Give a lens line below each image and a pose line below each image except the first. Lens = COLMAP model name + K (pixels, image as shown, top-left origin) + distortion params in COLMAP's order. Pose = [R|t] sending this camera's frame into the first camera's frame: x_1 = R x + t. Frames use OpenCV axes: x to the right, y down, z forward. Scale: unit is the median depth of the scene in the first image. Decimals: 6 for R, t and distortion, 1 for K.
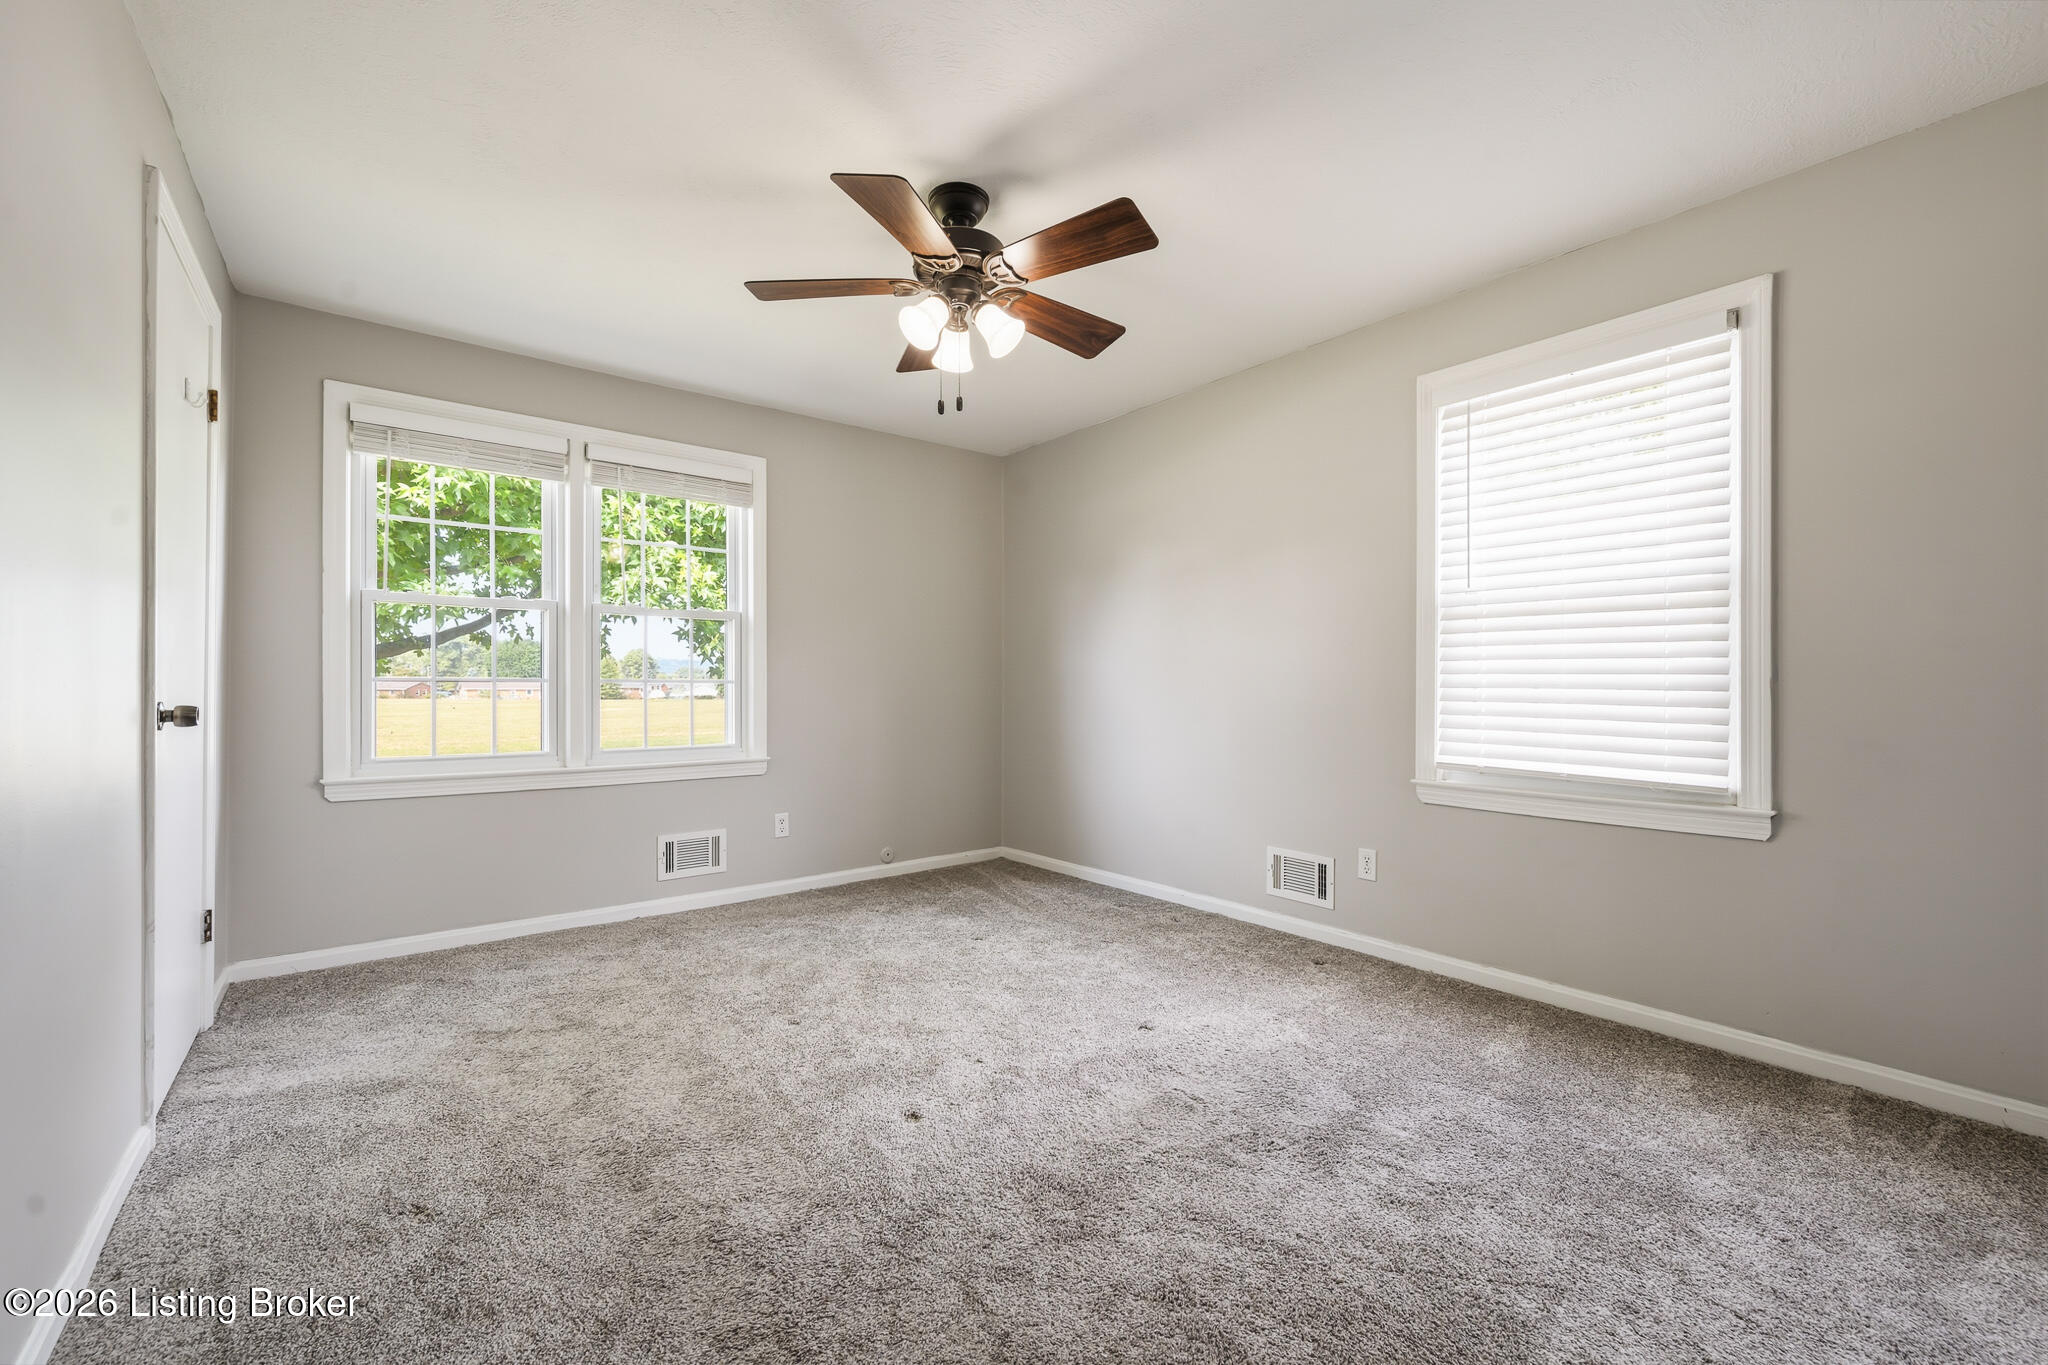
lens RADIAL K [[813.8, 0, 1036.5], [0, 813.8, 673.7], [0, 0, 1]] dist [-0.001084, -0.000143]
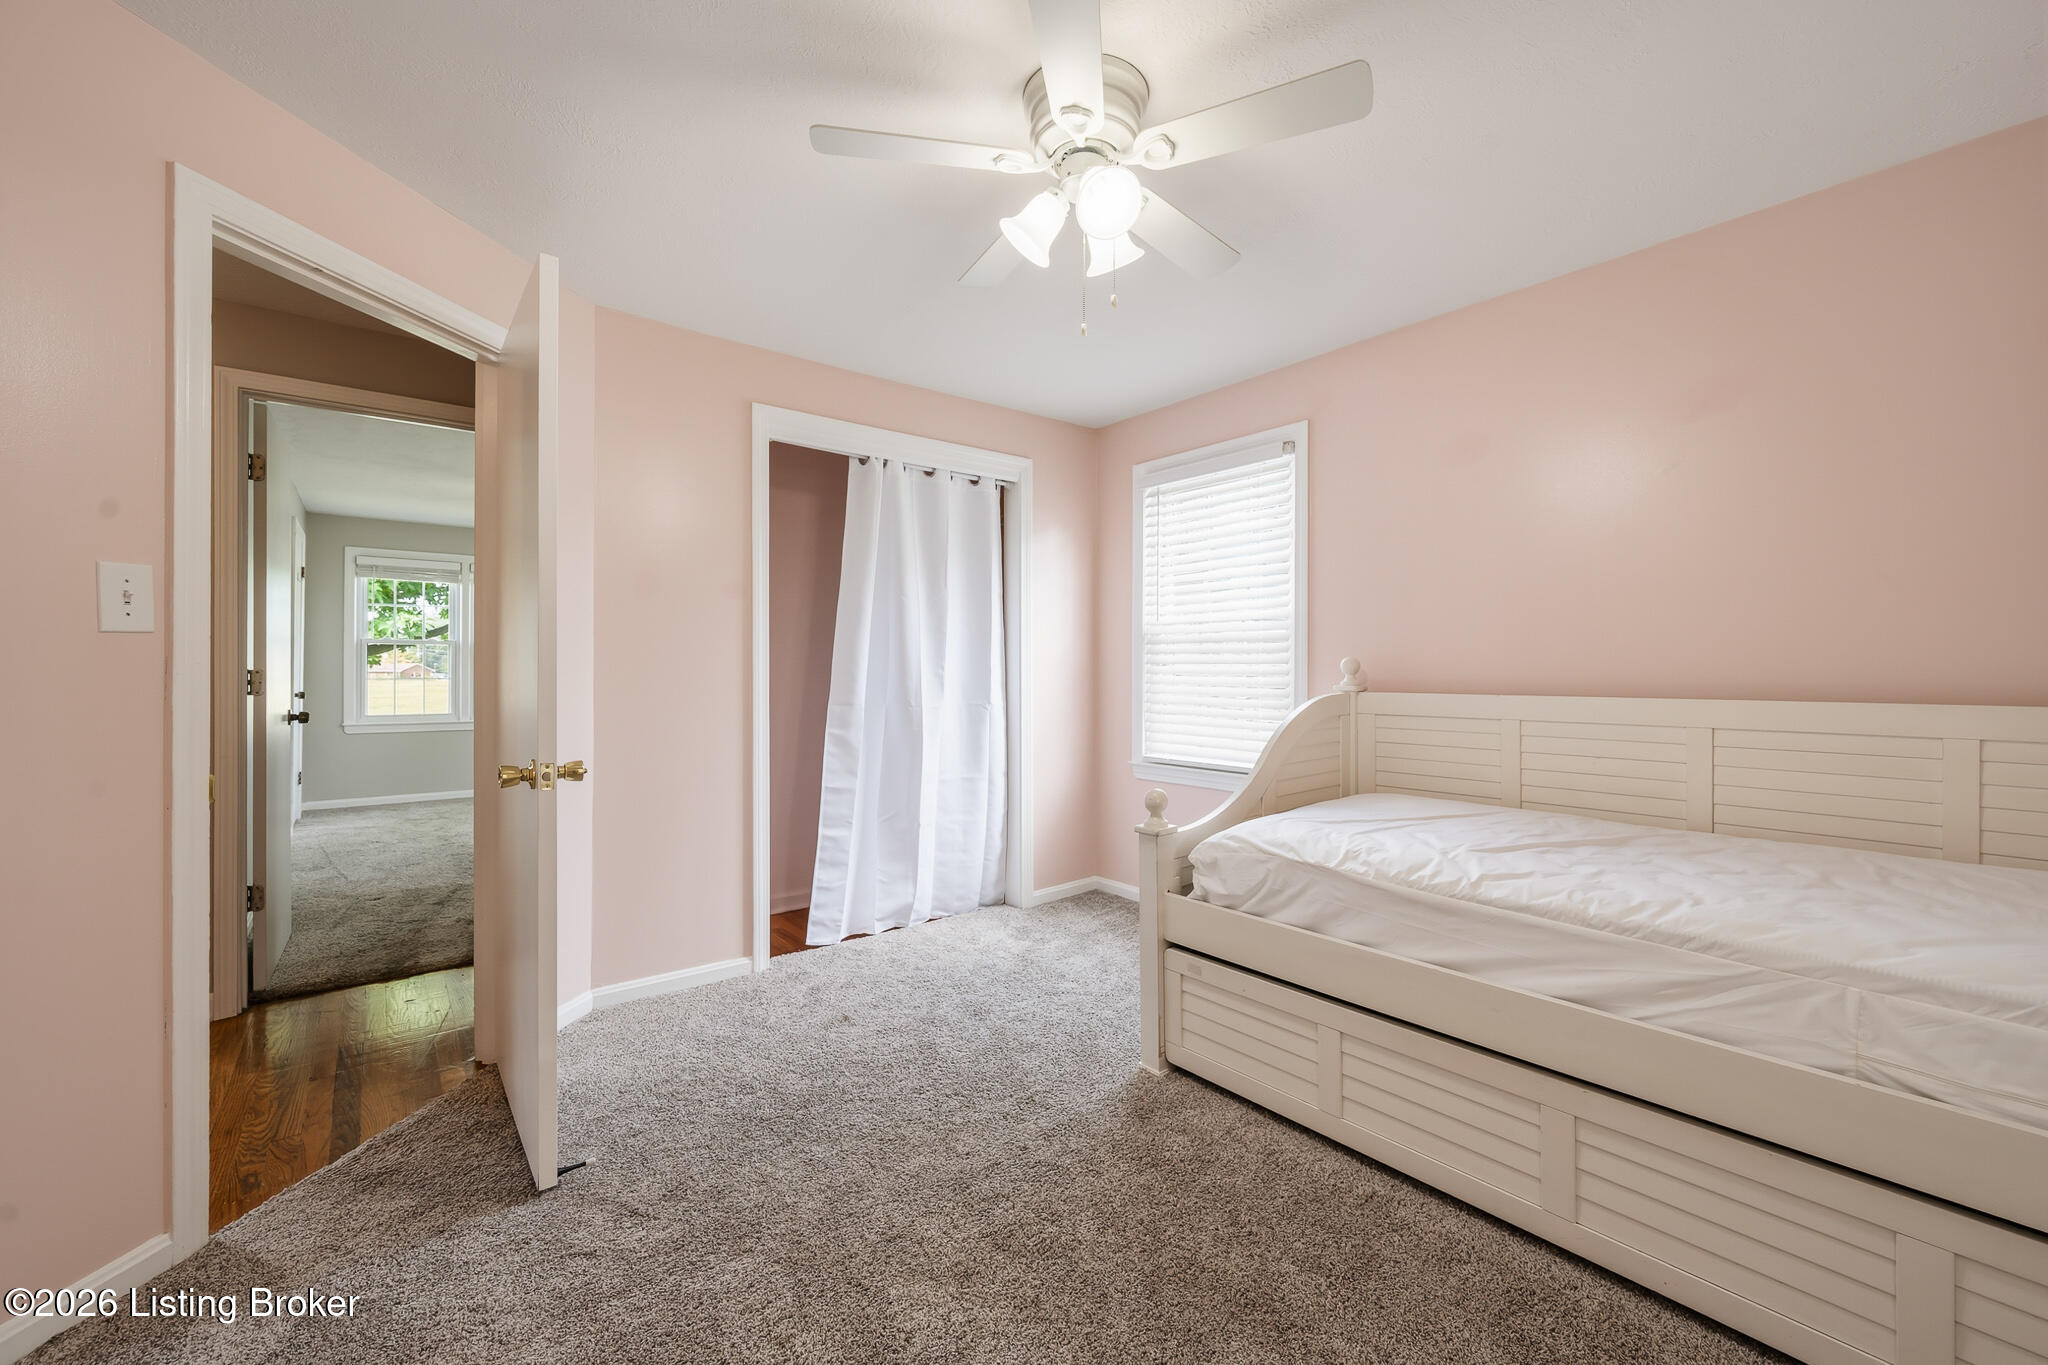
lens RADIAL K [[809.0, 0, 1027.7], [0, 809.0, 684.8], [0, 0, 1]] dist [0.001247, 0.000512]
pose [[0.999783, 0.018896, -0.008789, 0.402241], [-0.018752, 0.999694, 0.016125, -0.019684], [0.009091, -0.015956, 0.999831, -0.475921]]
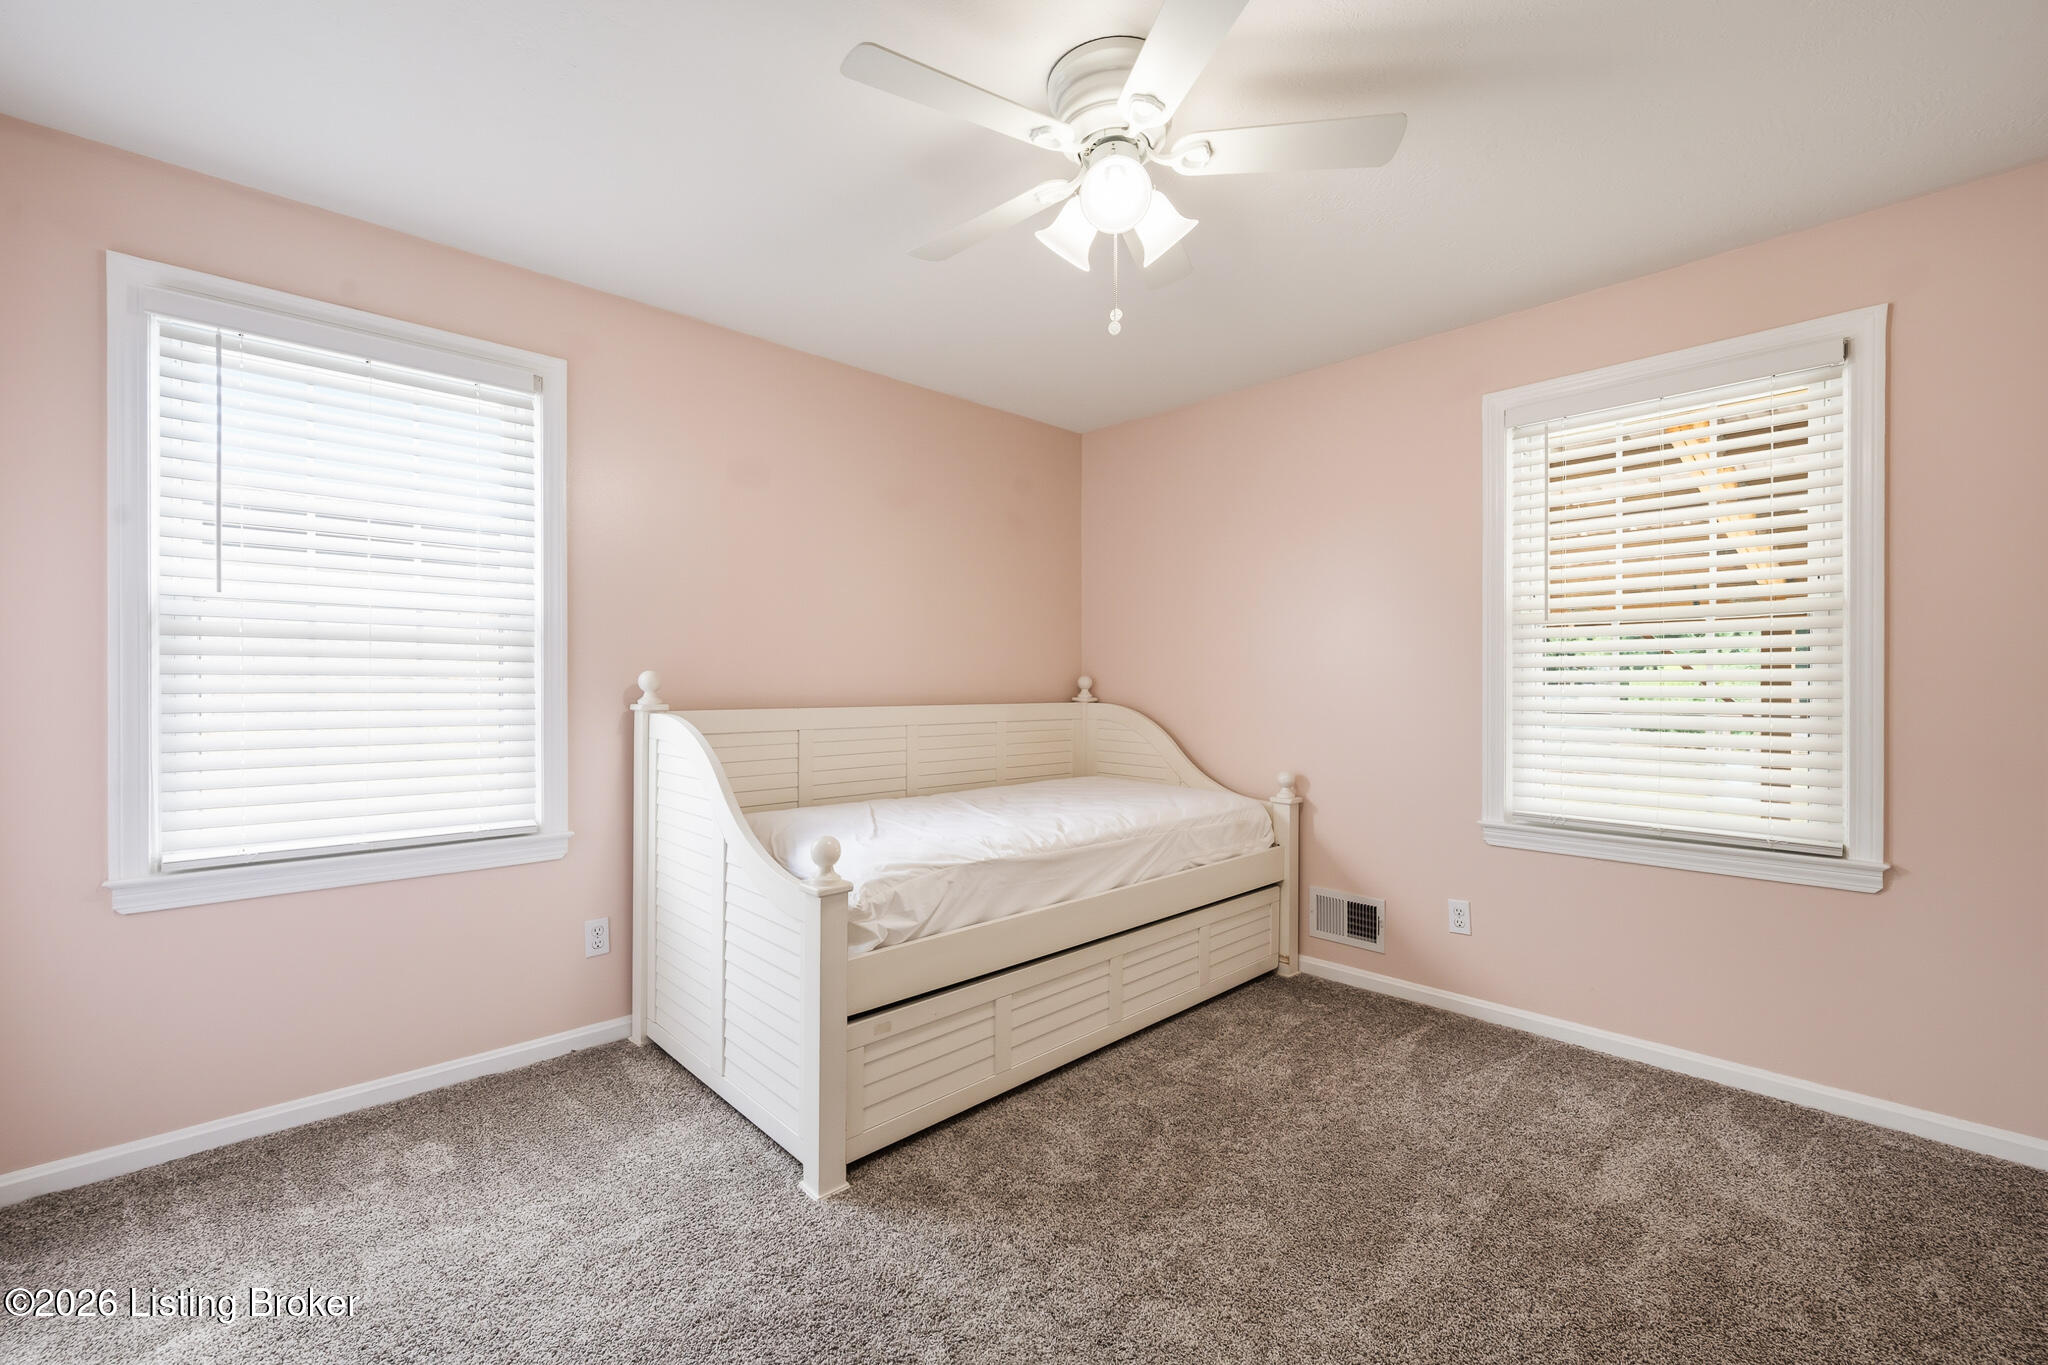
lens RADIAL K [[848.5, 0, 1027.9], [0, 848.5, 702.5], [0, 0, 1]] dist [-0.001157, -0.000322]
pose [[-0.064953, 0.001515, 0.997887, -0.315503], [0.005182, 0.999986, -0.001181, -0.005127], [-0.997875, 0.005095, -0.064960, 0.419830]]
